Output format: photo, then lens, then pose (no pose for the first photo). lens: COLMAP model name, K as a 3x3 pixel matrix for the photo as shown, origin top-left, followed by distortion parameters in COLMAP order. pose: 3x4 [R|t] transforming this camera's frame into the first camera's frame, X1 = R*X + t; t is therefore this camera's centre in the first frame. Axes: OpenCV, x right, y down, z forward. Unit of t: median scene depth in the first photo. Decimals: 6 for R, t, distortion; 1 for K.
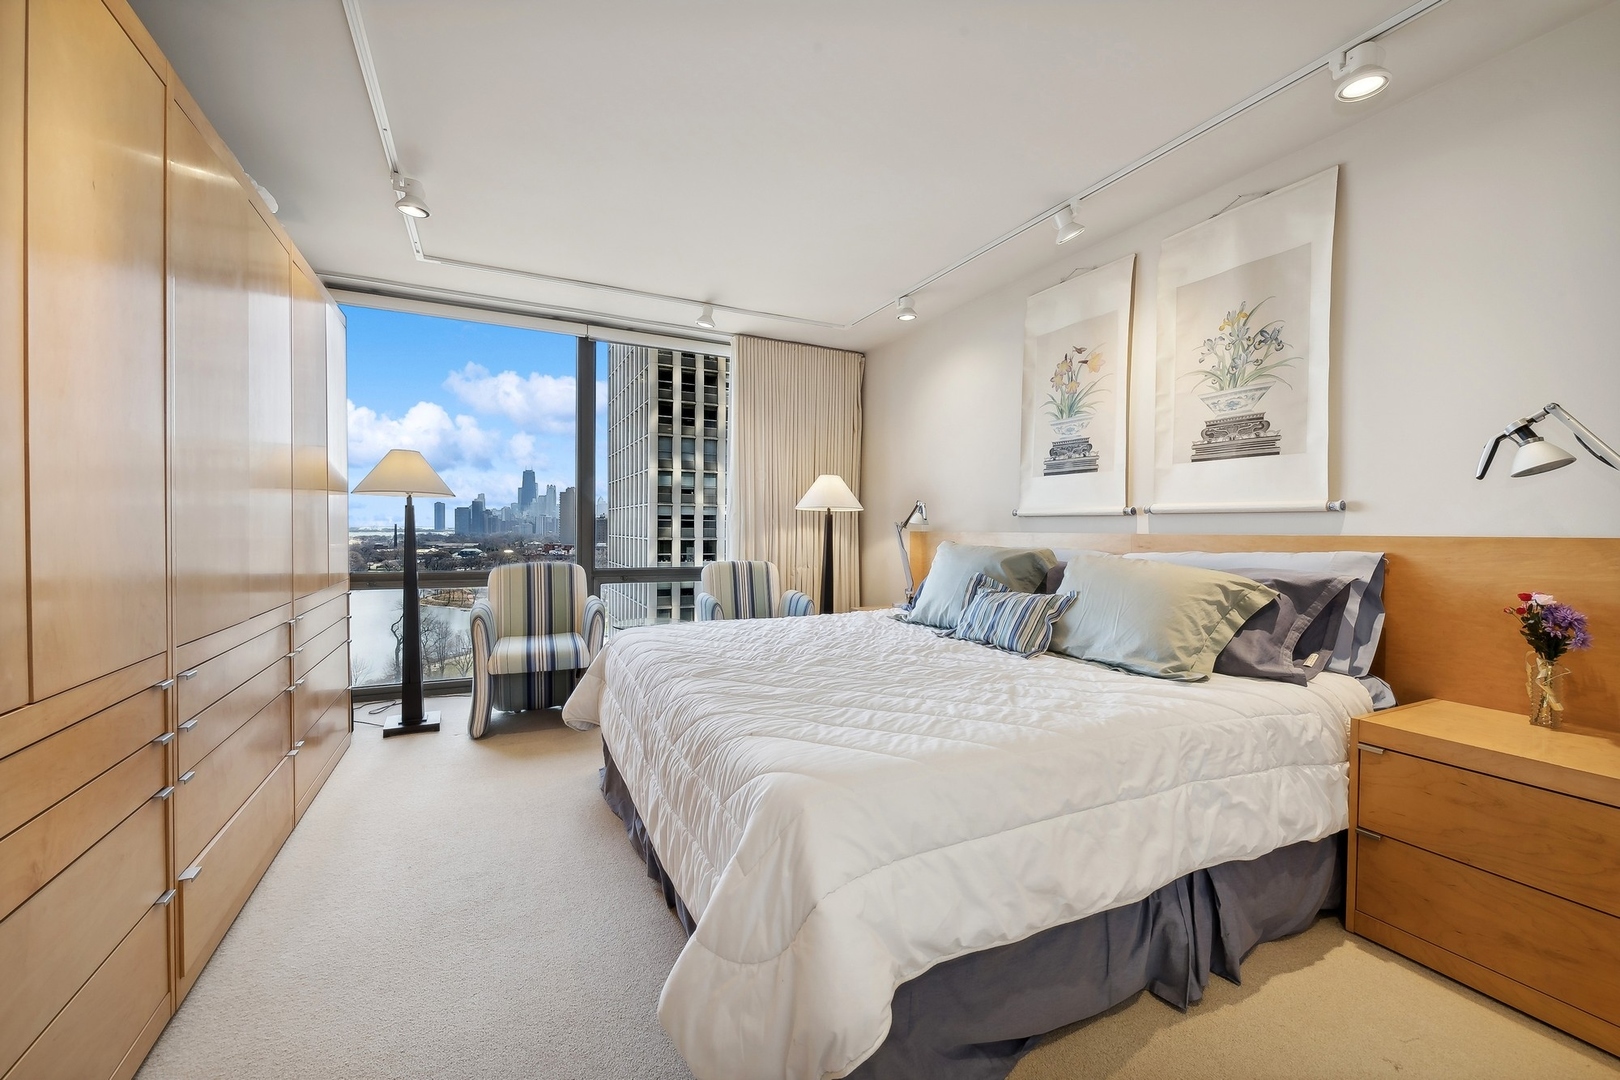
lens RADIAL K [[661.7, 0, 858.8], [0, 661.7, 540.1], [0, 0, 1]] dist [-0.001175, -0.001092]
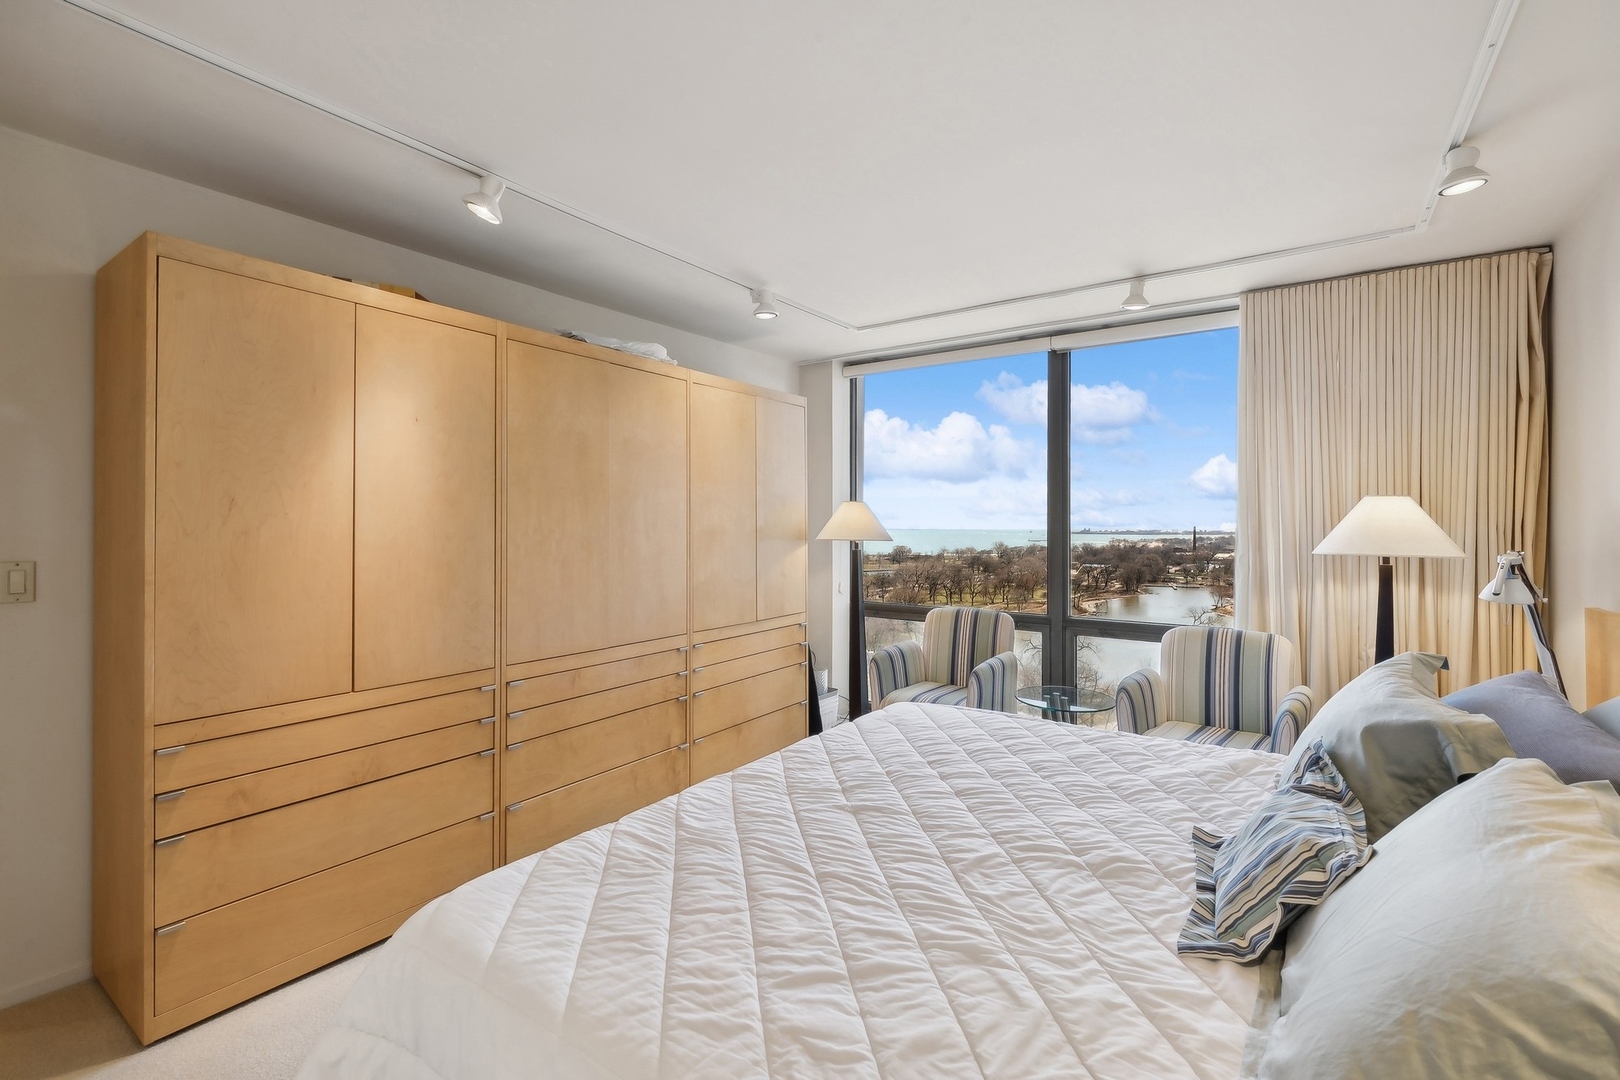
lens RADIAL K [[738.9, 0, 787.6], [0, 738.9, 517.5], [0, 0, 1]] dist [-0.006289, -0.000953]
pose [[0.434978, -0.017311, -0.900275, 0.306955], [-0.014107, 0.999561, -0.026036, -0.054970], [0.900331, 0.024025, 0.434543, 0.263176]]
